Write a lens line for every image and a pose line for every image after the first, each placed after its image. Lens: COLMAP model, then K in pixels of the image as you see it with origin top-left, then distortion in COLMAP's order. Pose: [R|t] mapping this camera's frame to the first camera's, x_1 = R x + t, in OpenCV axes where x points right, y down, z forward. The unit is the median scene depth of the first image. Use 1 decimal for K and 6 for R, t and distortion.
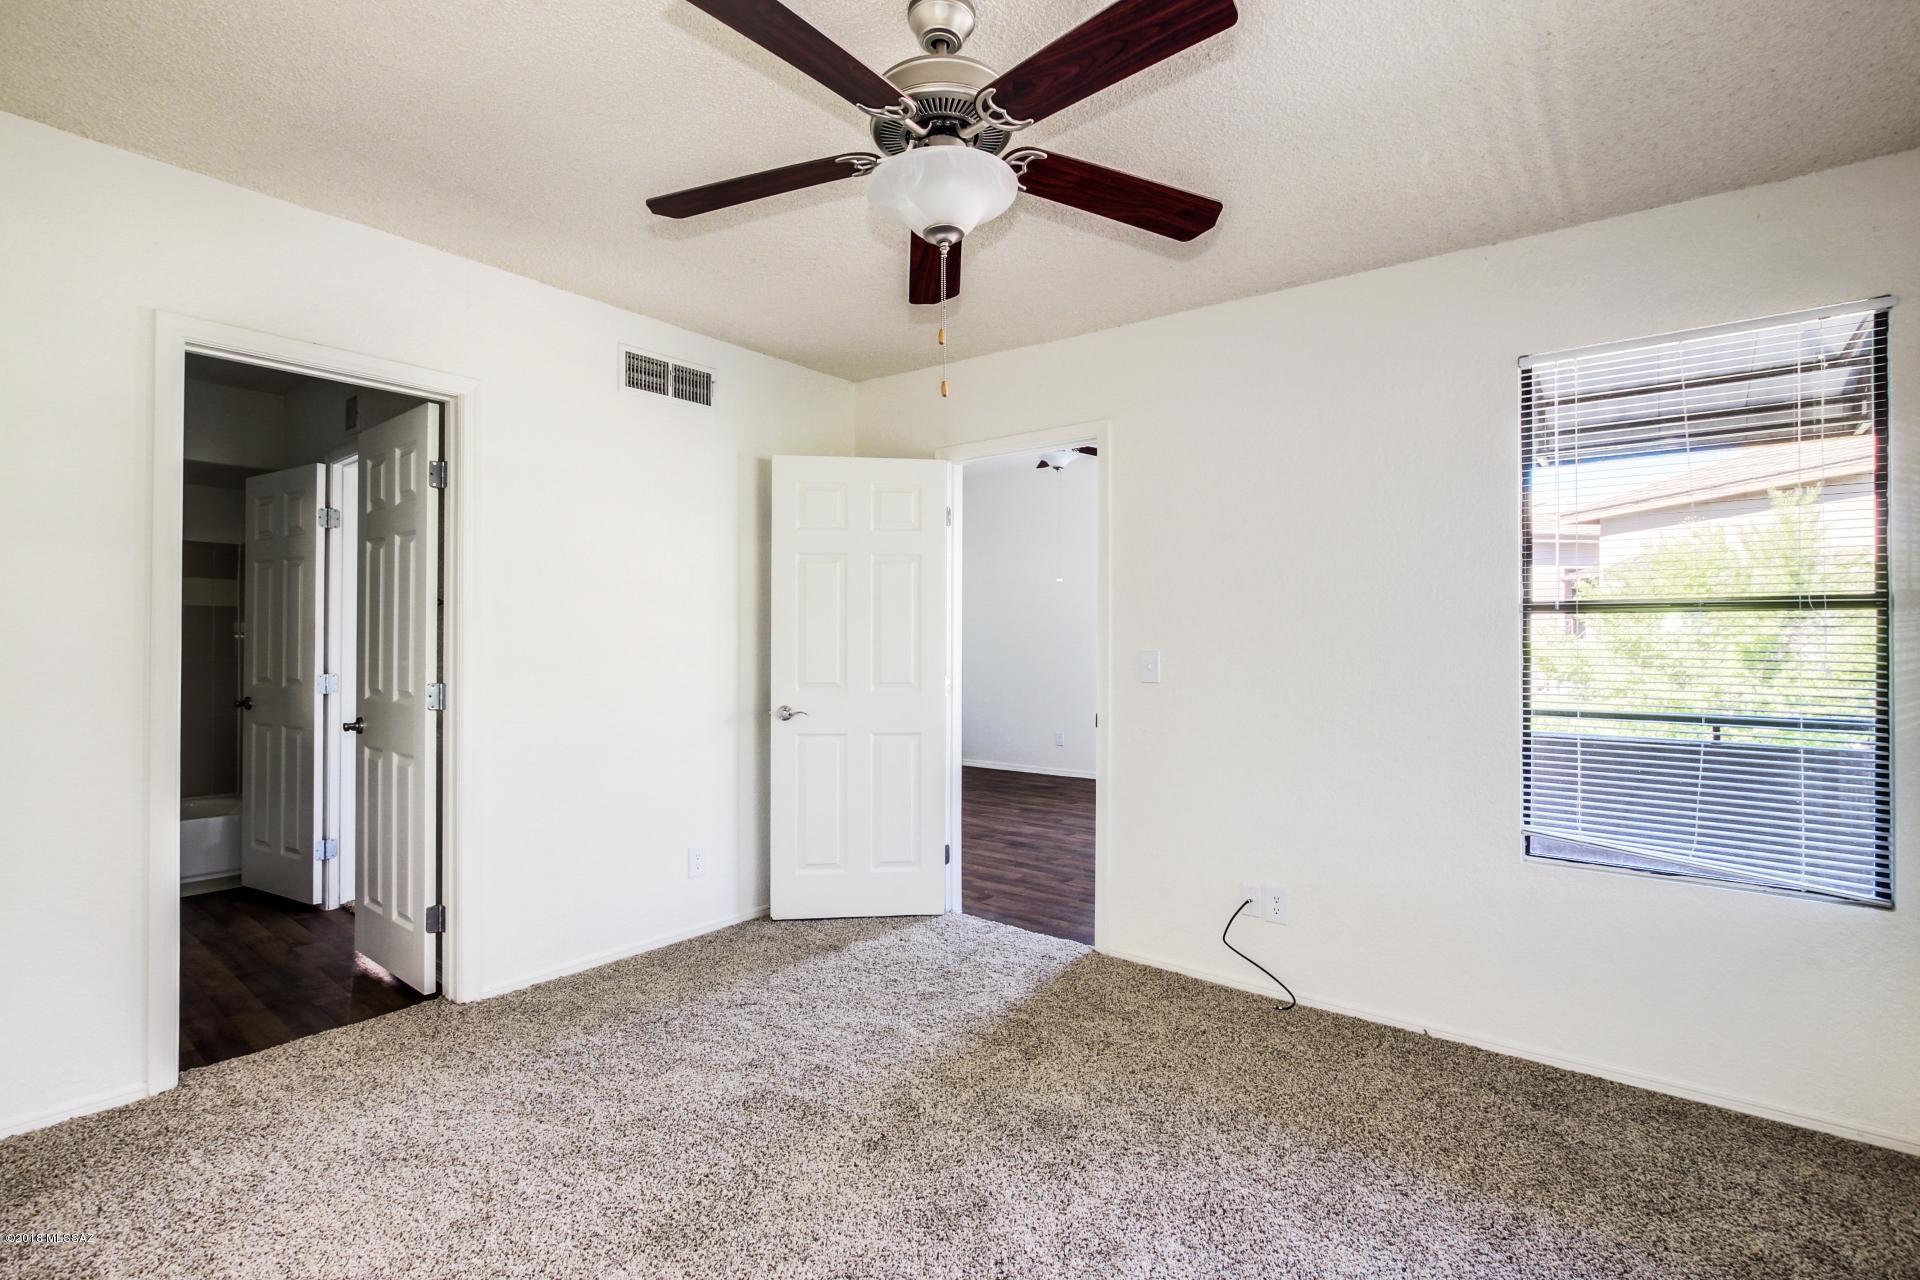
lens RADIAL K [[900.4, 0, 966.3], [0, 900.4, 649.2], [0, 0, 1]] dist [-0.001812, -0.000119]
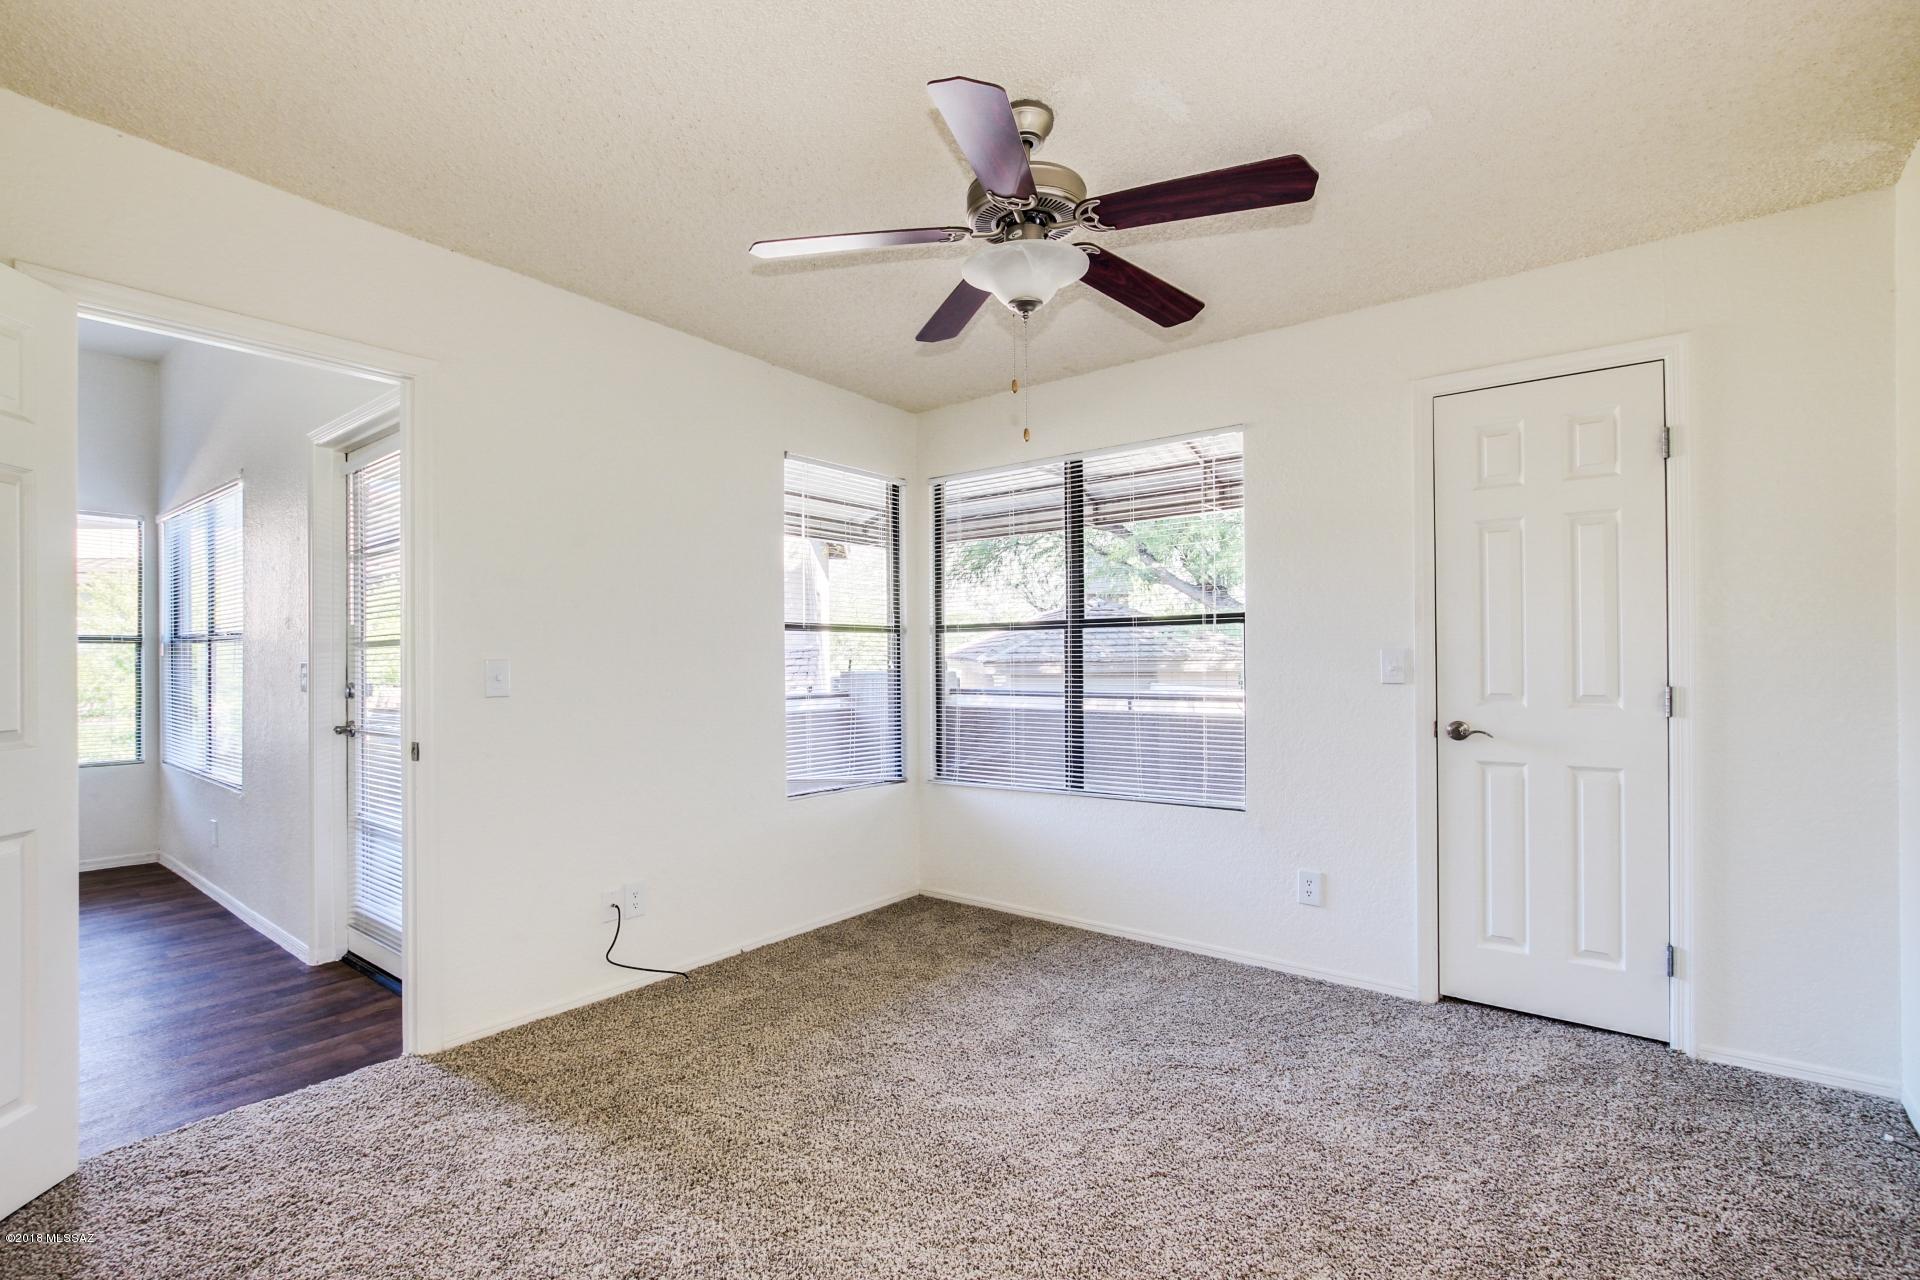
lens RADIAL K [[900.4, 0, 966.3], [0, 900.4, 649.2], [0, 0, 1]] dist [-0.001812, -0.000119]
pose [[-0.021297, 0.001397, 0.999772, -0.754192], [0.004079, 0.999991, -0.001310, -0.004945], [-0.999765, 0.004051, -0.021302, 0.672579]]
